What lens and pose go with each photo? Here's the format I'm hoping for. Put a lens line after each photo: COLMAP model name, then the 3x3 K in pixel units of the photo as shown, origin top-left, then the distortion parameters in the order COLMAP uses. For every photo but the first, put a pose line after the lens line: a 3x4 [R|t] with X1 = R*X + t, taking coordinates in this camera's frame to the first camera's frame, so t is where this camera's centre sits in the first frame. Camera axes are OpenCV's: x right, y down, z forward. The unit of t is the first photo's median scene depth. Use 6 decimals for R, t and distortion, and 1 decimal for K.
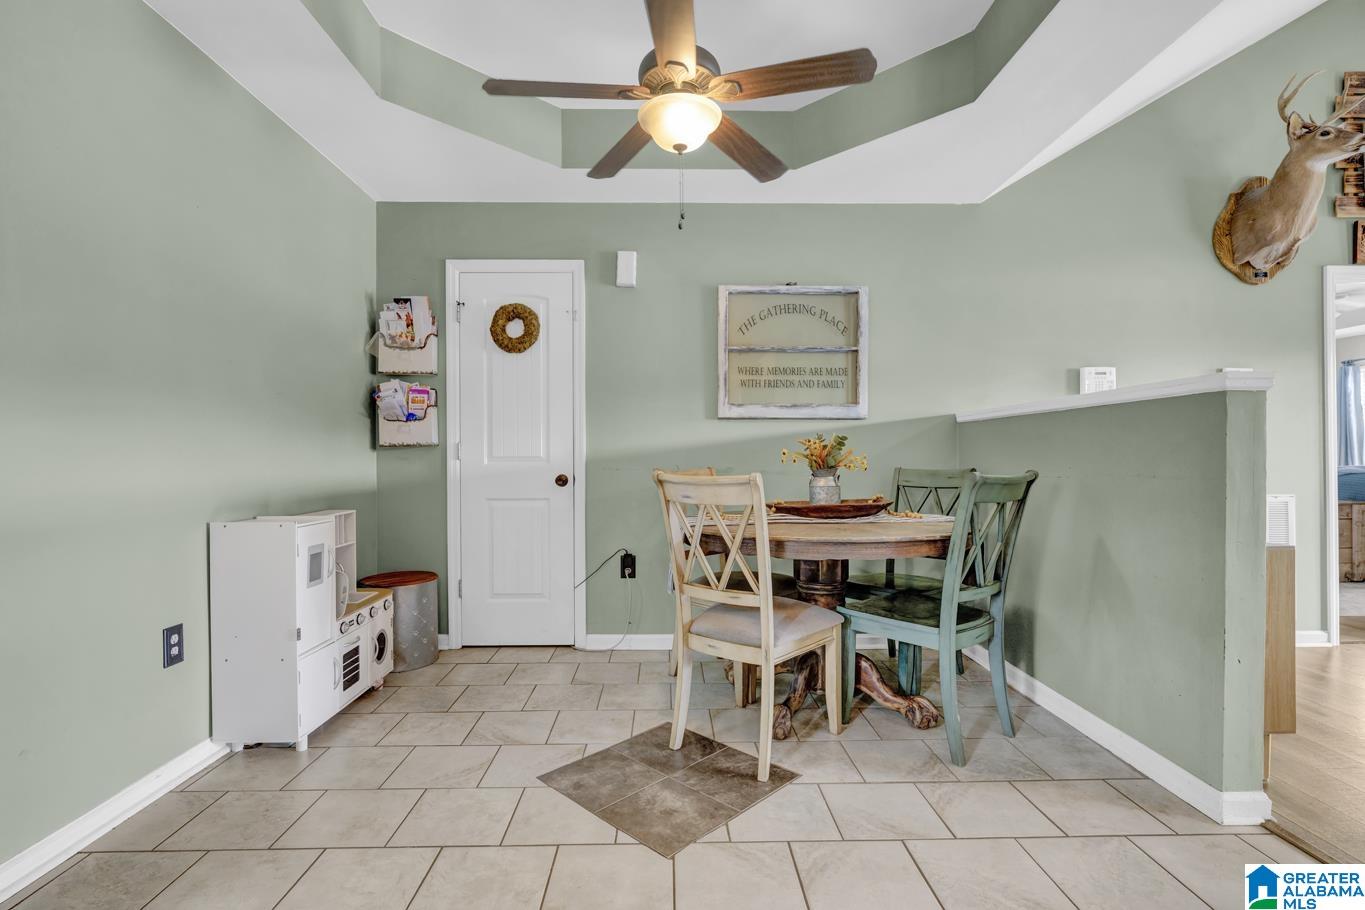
lens RADIAL K [[638.5, 0, 681.2], [0, 638.5, 460.0], [0, 0, 1]] dist [-0.010886, -0.000134]
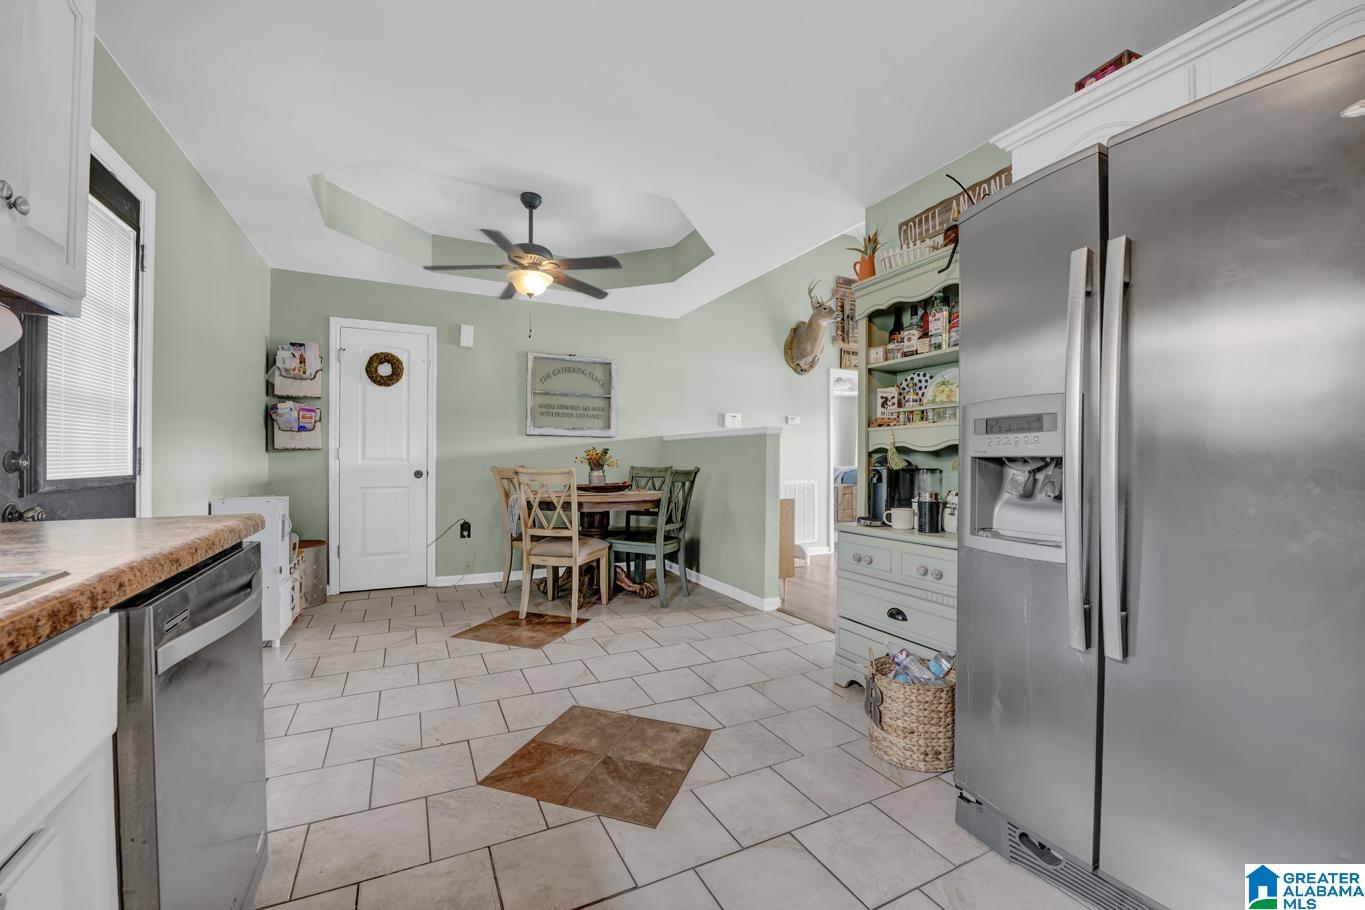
lens RADIAL K [[549.7, 0, 681.7], [0, 549.7, 459.4], [0, 0, 1]] dist [-0.023103, 0.000684]
pose [[0.901913, 0.007553, 0.431852, -0.211296], [-0.005974, 0.999970, -0.005012, 0.000684], [-0.431876, 0.001940, 0.901931, -0.467982]]
